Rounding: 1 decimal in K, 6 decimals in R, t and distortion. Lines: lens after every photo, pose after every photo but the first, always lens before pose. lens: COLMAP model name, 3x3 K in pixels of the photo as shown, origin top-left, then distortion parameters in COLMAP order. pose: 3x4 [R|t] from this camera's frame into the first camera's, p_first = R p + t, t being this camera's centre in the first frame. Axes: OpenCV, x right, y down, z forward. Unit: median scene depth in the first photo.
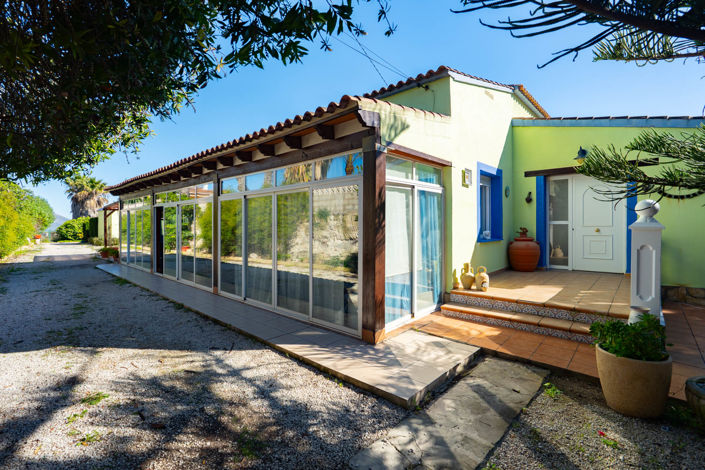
lens RADIAL K [[321.1, 0, 350.5], [0, 321.1, 231.9], [0, 0, 1]] dist [-0.003331, -0.000267]
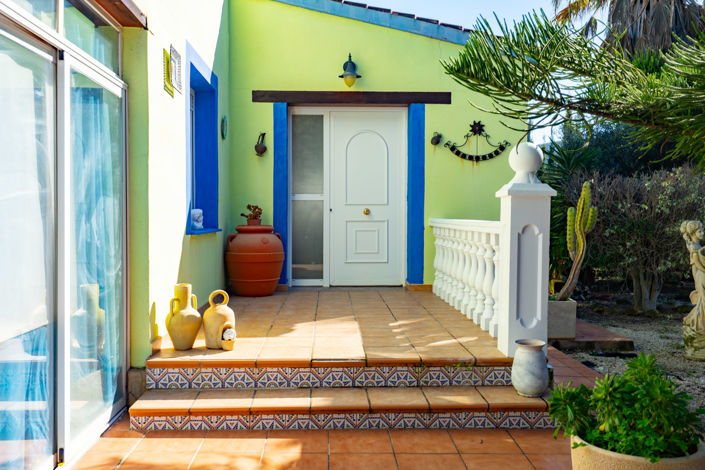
lens RADIAL K [[636.8, 0, 351.2], [0, 636.8, 229.3], [0, 0, 1]] dist [-0.007637, -0.001309]
pose [[0.716143, -0.007655, 0.697912, -0.032646], [0.007786, 0.999965, 0.002979, 0.029108], [-0.697910, 0.003301, 0.716177, 0.298281]]
